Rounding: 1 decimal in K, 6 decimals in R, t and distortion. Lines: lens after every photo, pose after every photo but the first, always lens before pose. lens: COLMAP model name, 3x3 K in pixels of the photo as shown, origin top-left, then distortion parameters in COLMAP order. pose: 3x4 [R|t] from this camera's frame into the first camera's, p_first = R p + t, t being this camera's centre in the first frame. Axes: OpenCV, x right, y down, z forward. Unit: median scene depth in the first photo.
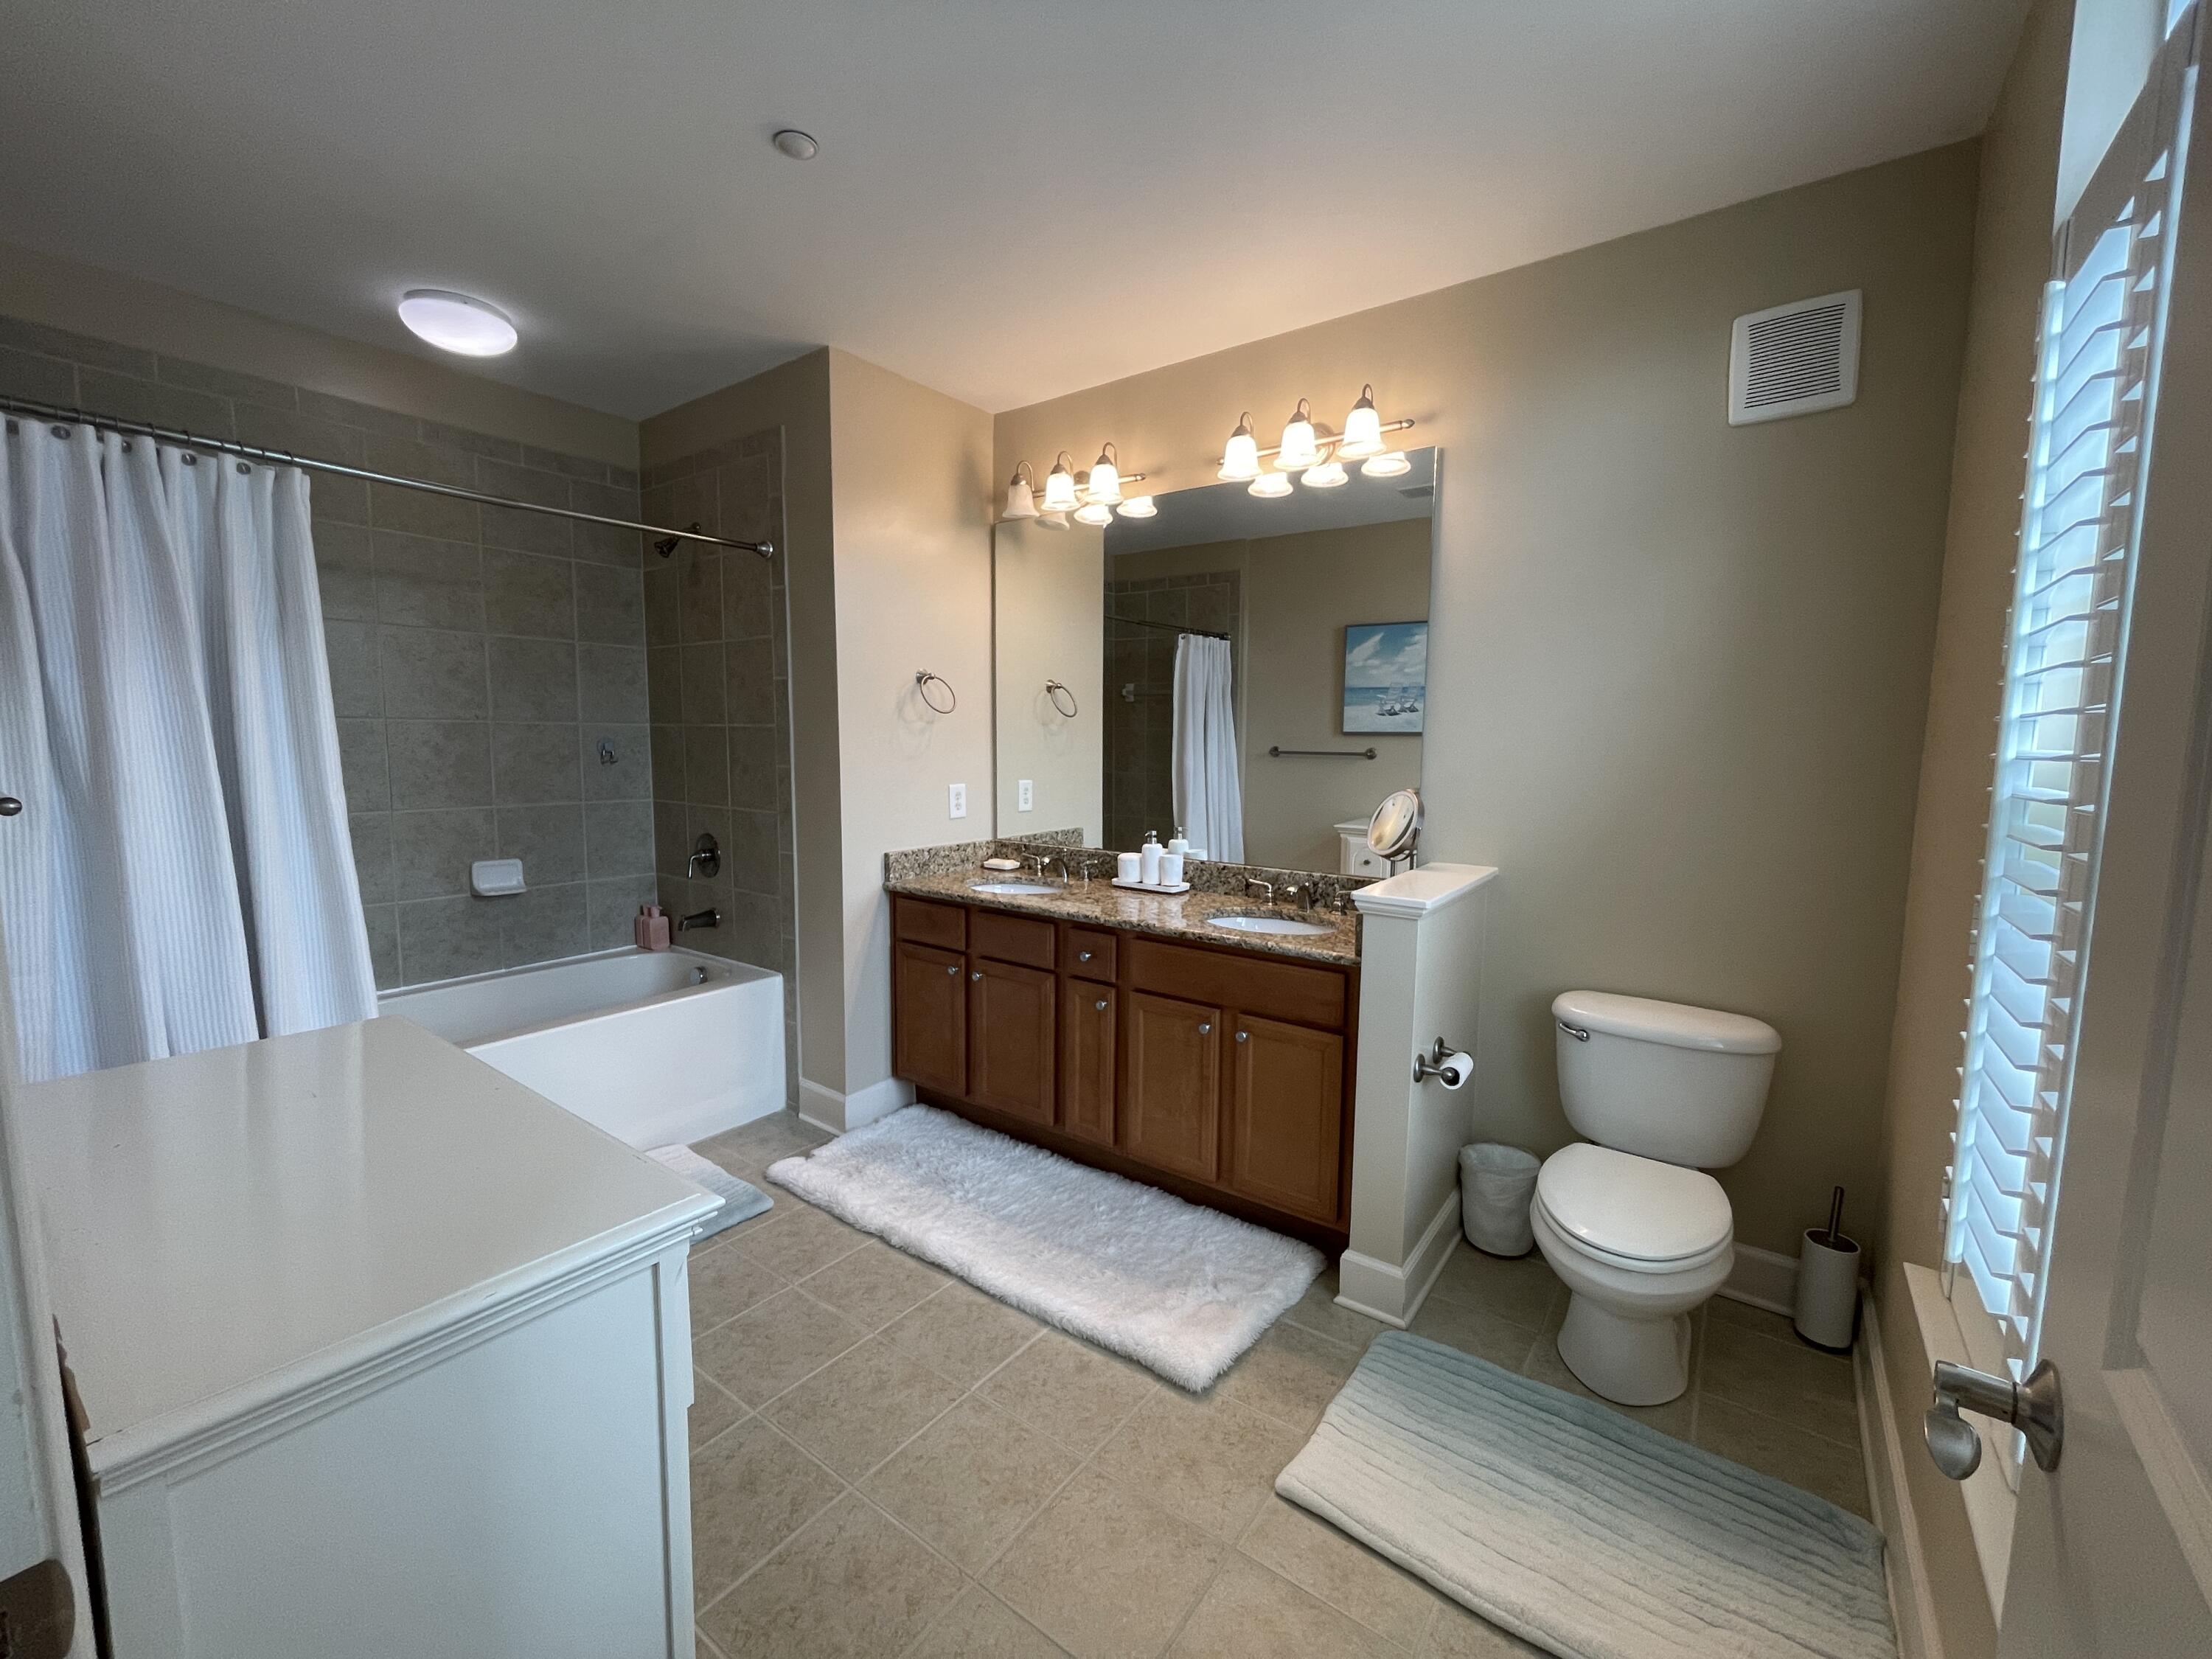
lens RADIAL K [[892.8, 0, 1094.3], [0, 892.8, 829.6], [0, 0, 1]] dist [-0.003402, -0.000280]
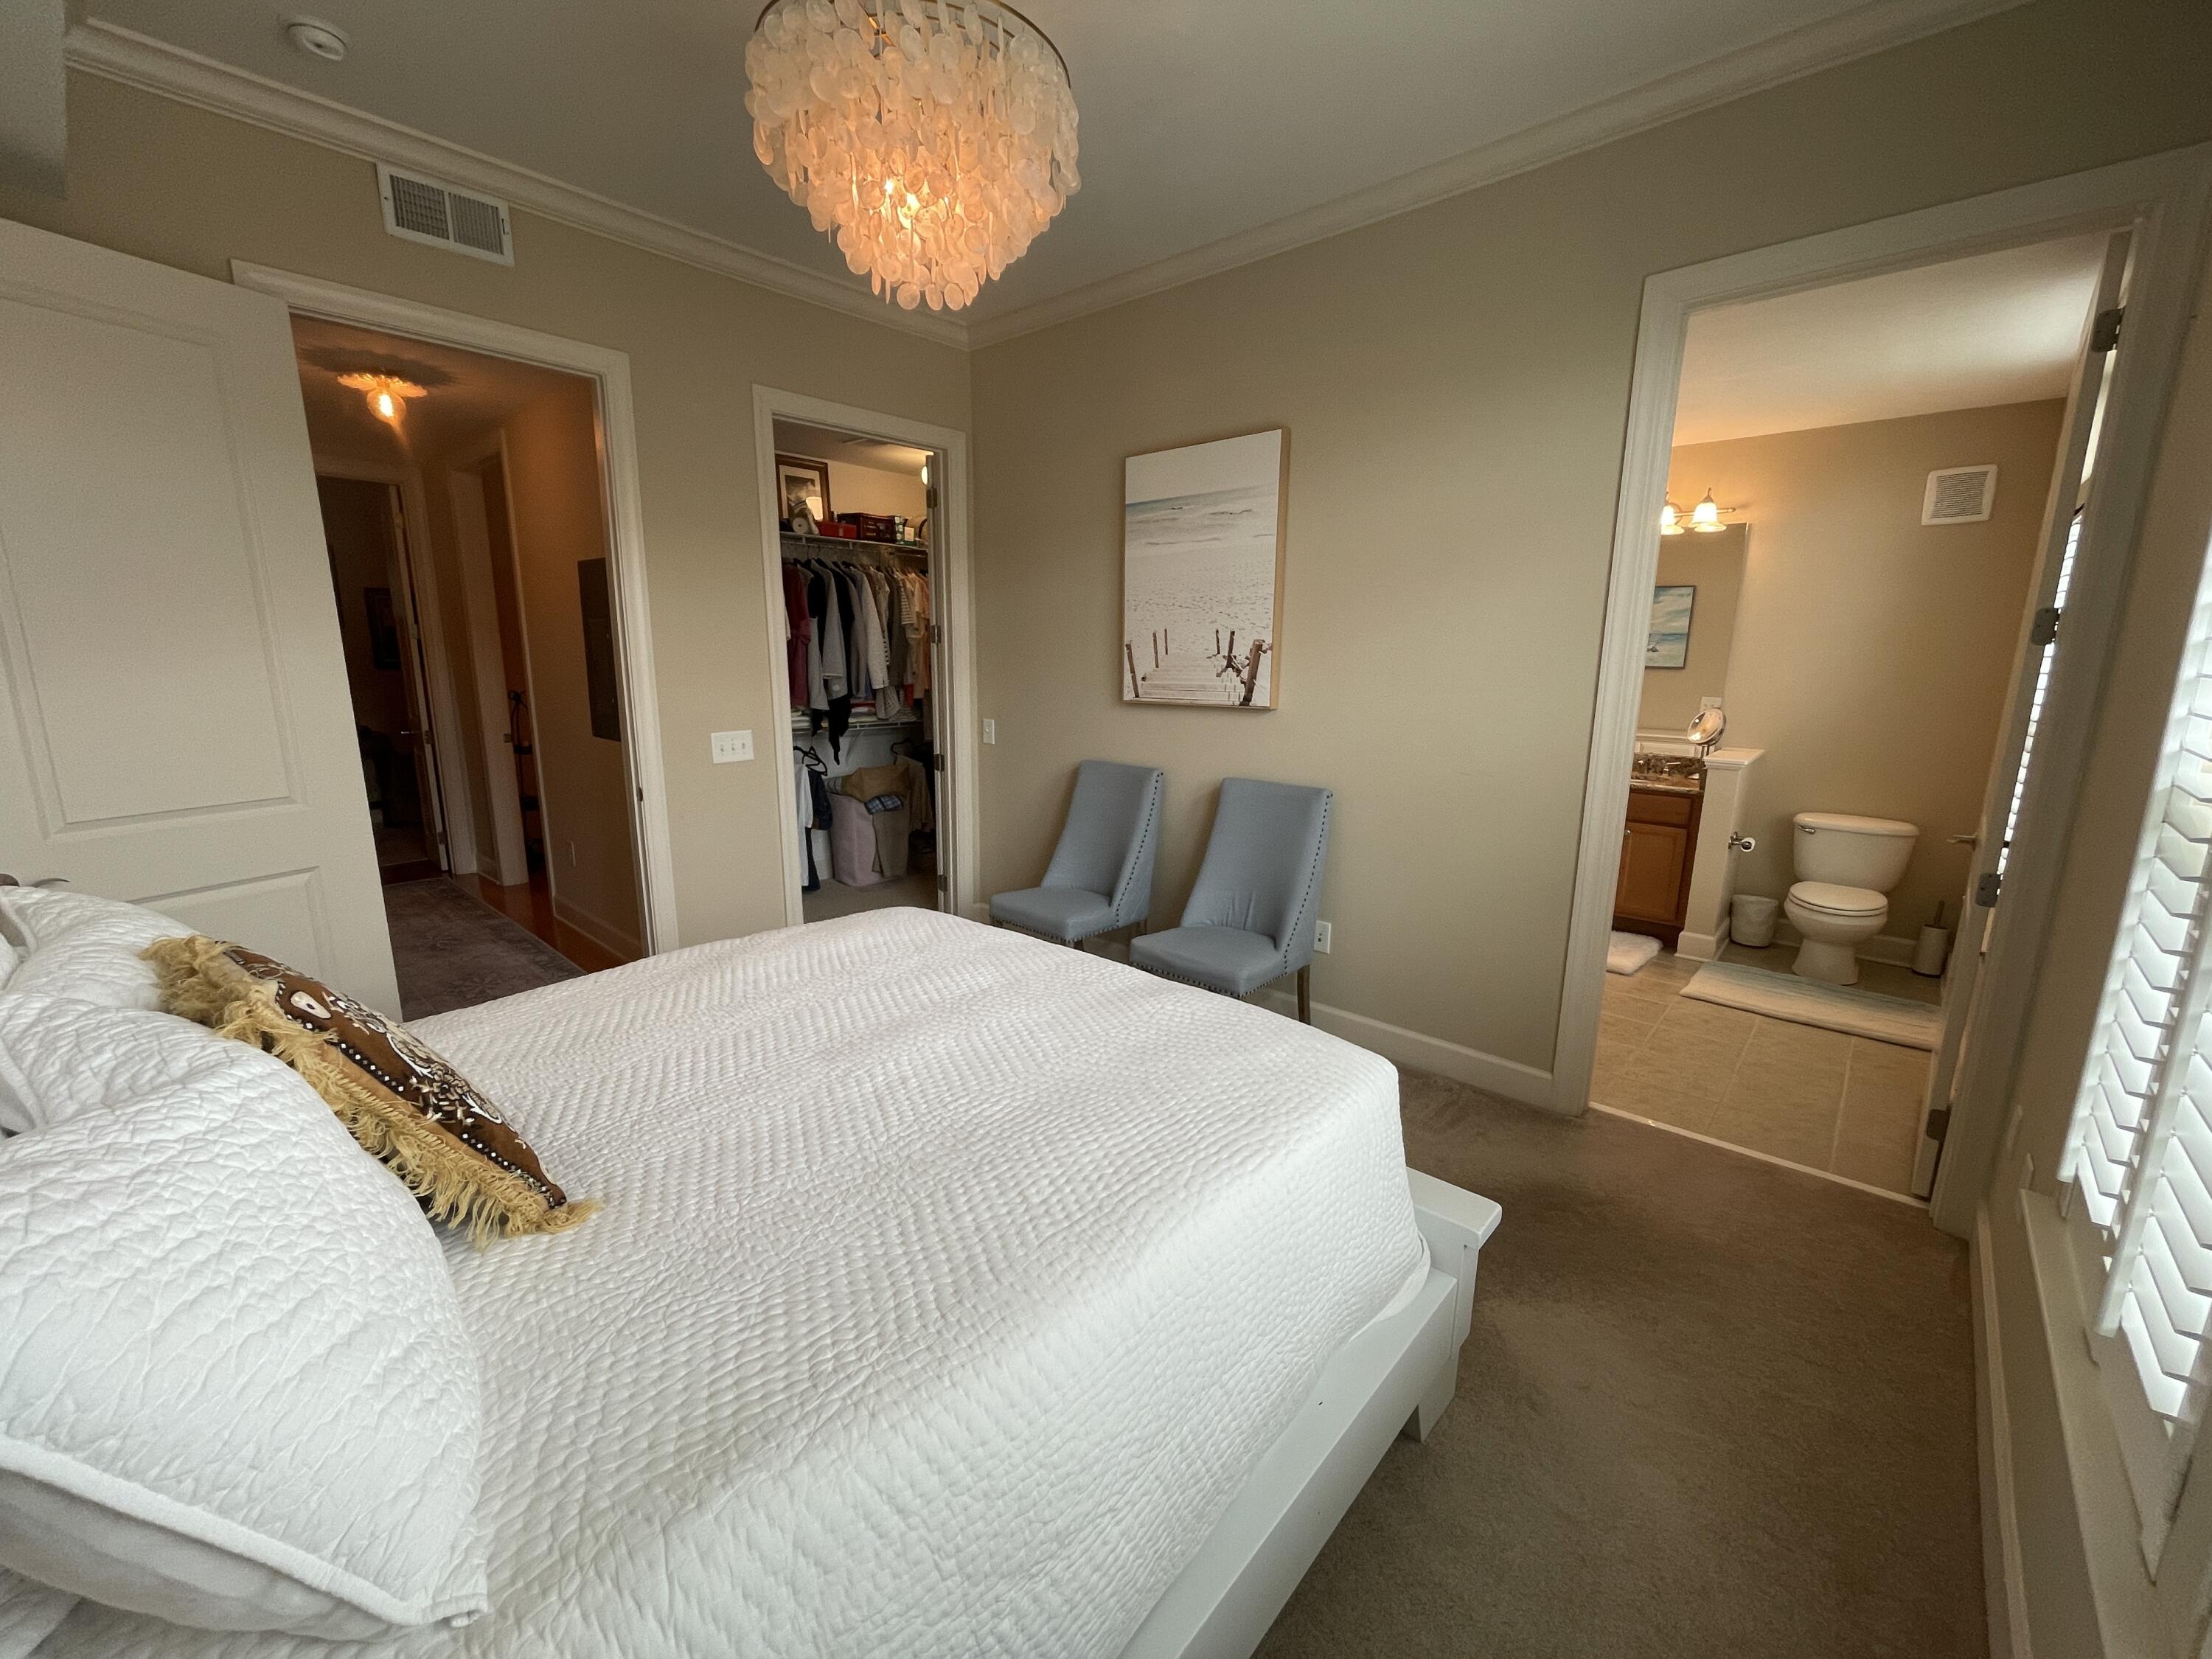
lens RADIAL K [[892.0, 0, 1097.4], [0, 892.0, 830.5], [0, 0, 1]] dist [0.000741, 0.000063]
pose [[0.996151, 0.018303, -0.085724, -0.921351], [-0.009992, 0.995294, 0.096386, 0.051289], [0.087085, -0.095158, 0.991646, -1.183871]]
